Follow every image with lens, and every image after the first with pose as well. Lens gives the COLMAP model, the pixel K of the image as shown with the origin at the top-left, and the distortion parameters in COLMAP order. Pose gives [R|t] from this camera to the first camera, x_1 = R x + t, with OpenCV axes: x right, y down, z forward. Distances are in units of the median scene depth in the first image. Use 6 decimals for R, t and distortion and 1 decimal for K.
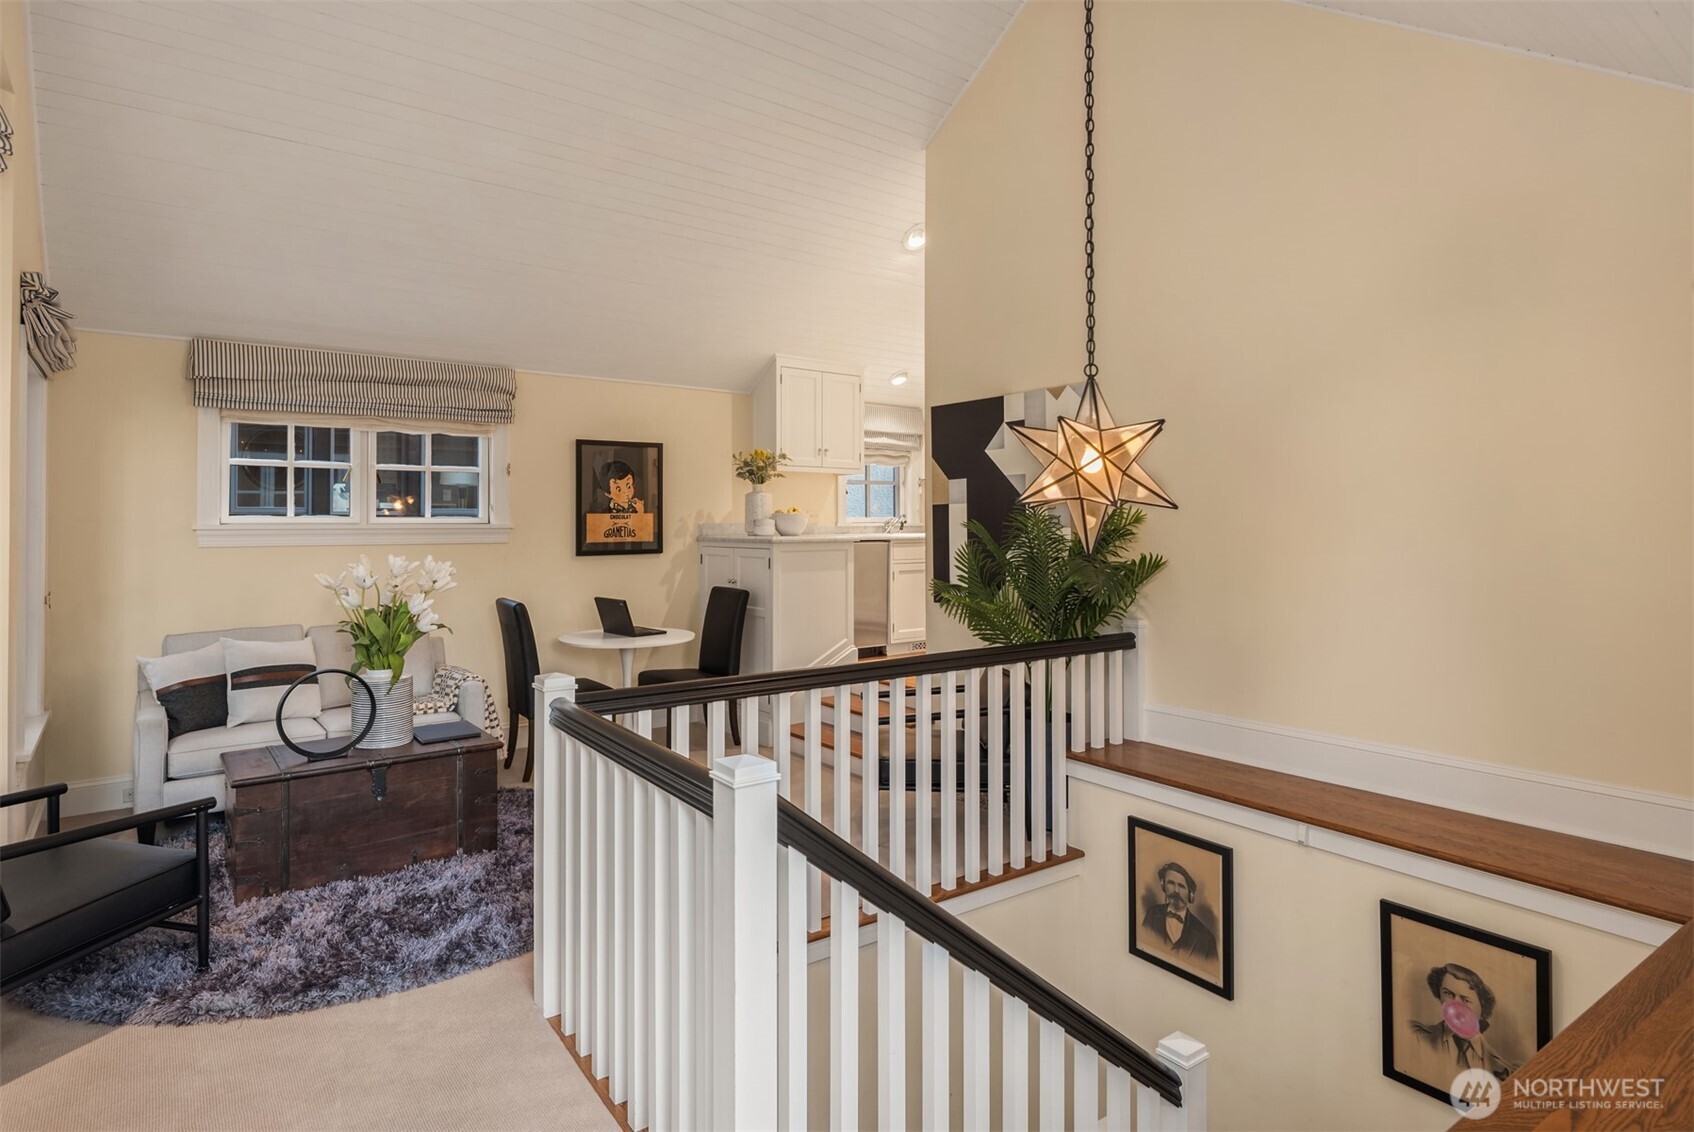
lens RADIAL K [[929.4, 0, 851.6], [0, 929.4, 521.0], [0, 0, 1]] dist [-0.004023, -0.002944]
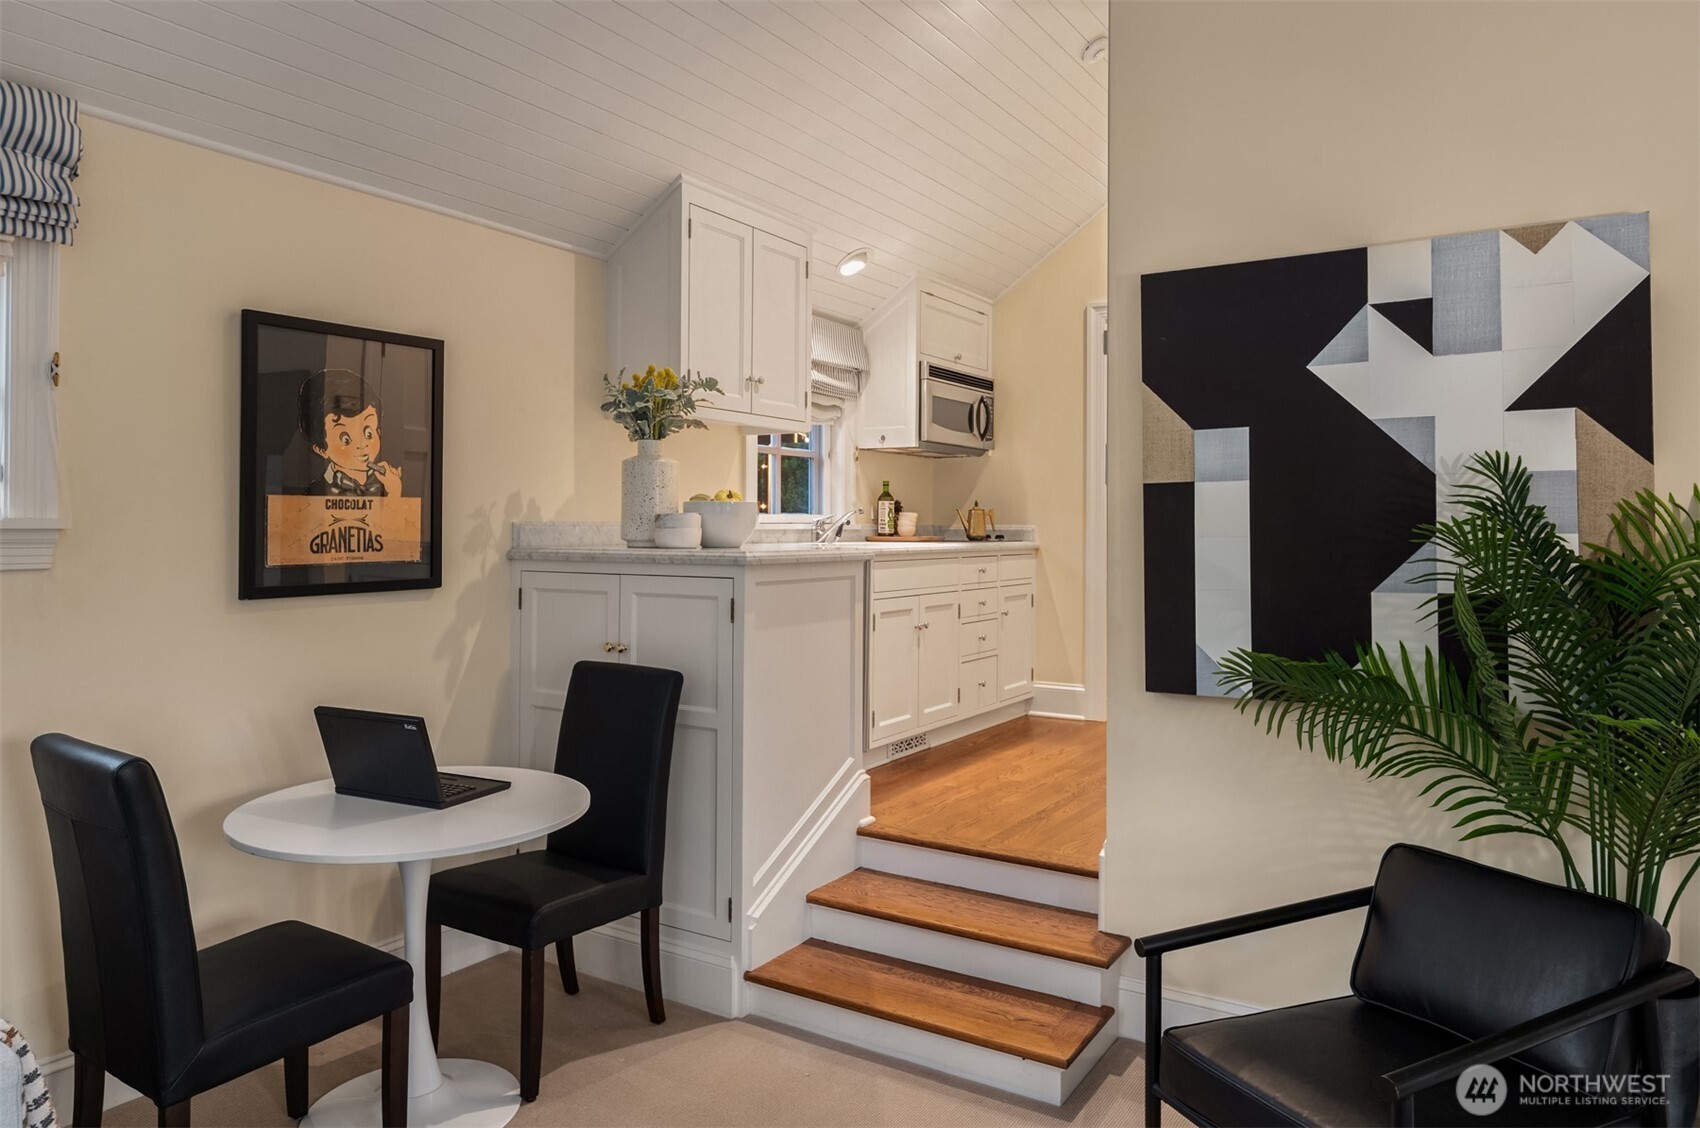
lens RADIAL K [[1104.9, 0, 847.8], [0, 1104.9, 524.1], [0, 0, 1]] dist [-0.005439, -0.004052]
pose [[0.938843, 0.006200, 0.344289, -0.206716], [-0.005828, 0.999981, -0.002114, 0.004210], [-0.344296, -0.000022, 0.938861, 0.445765]]
